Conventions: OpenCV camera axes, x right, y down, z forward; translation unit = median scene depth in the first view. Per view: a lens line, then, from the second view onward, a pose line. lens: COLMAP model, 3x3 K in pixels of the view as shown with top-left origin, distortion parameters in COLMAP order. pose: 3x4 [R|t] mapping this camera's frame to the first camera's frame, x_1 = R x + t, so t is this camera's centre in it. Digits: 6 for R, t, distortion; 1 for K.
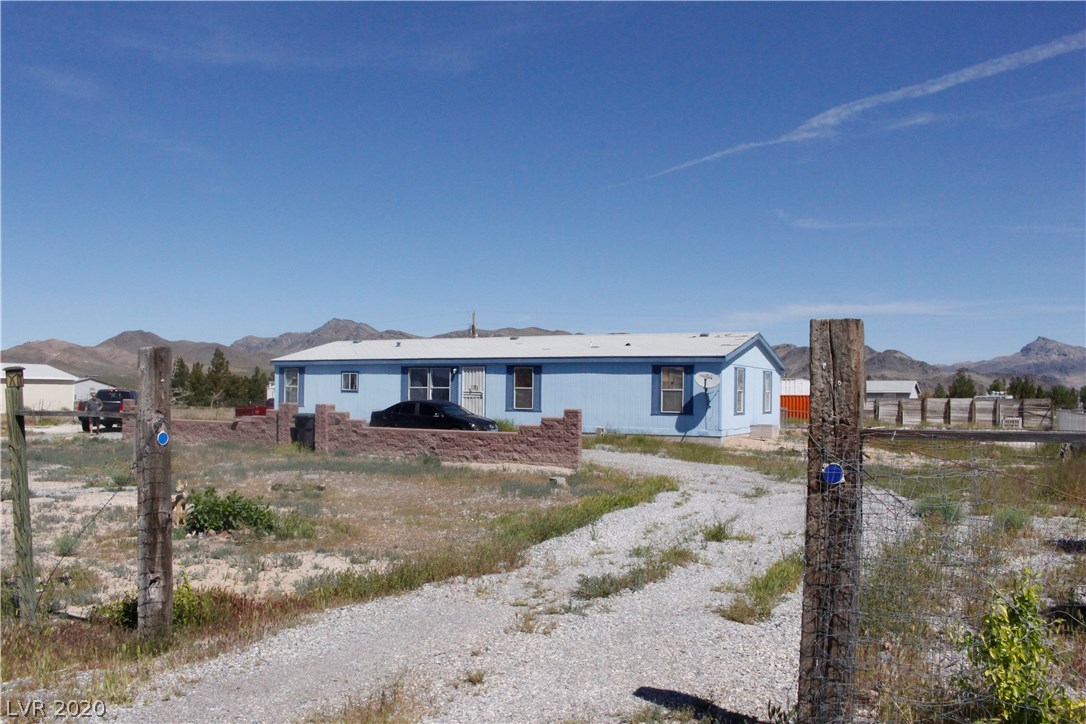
lens RADIAL K [[898.5, 0, 495.1], [0, 898.5, 358.7], [0, 0, 1]] dist [-0.183154, 0.116447]
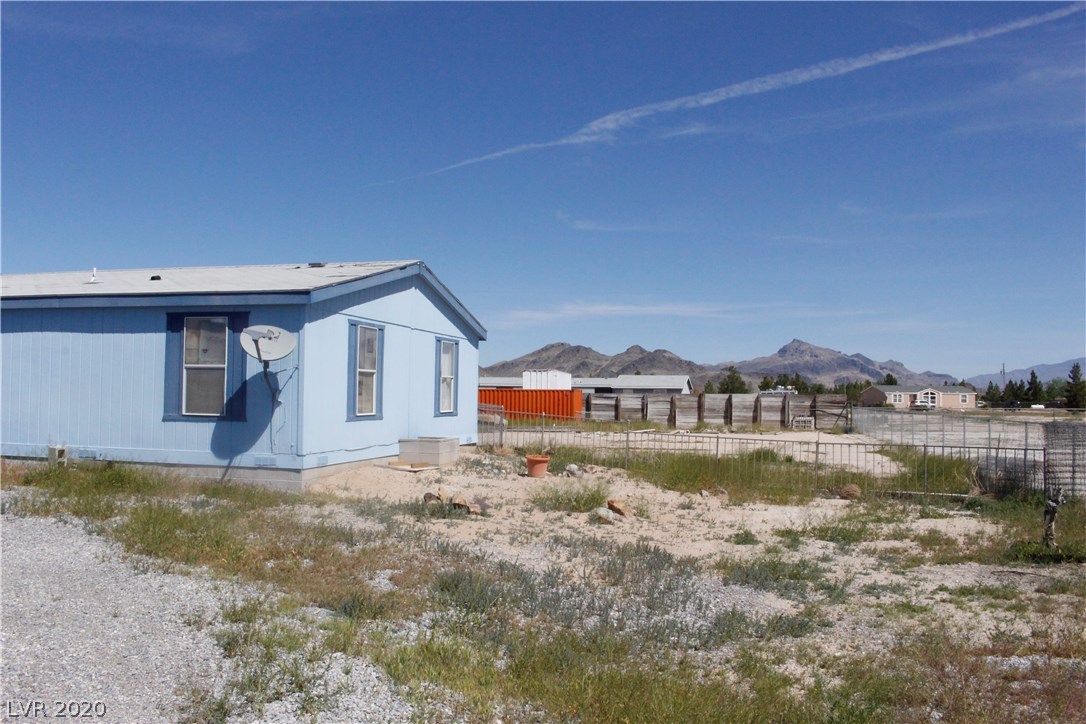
lens RADIAL K [[904.4, 0, 546.8], [0, 904.4, 367.1], [0, 0, 1]] dist [-0.157084, 0.131207]
pose [[0.954701, 0.007007, 0.297484, 0.107791], [-0.010711, 0.999884, 0.010824, 0.013424], [-0.297374, -0.013520, 0.954665, 0.239988]]
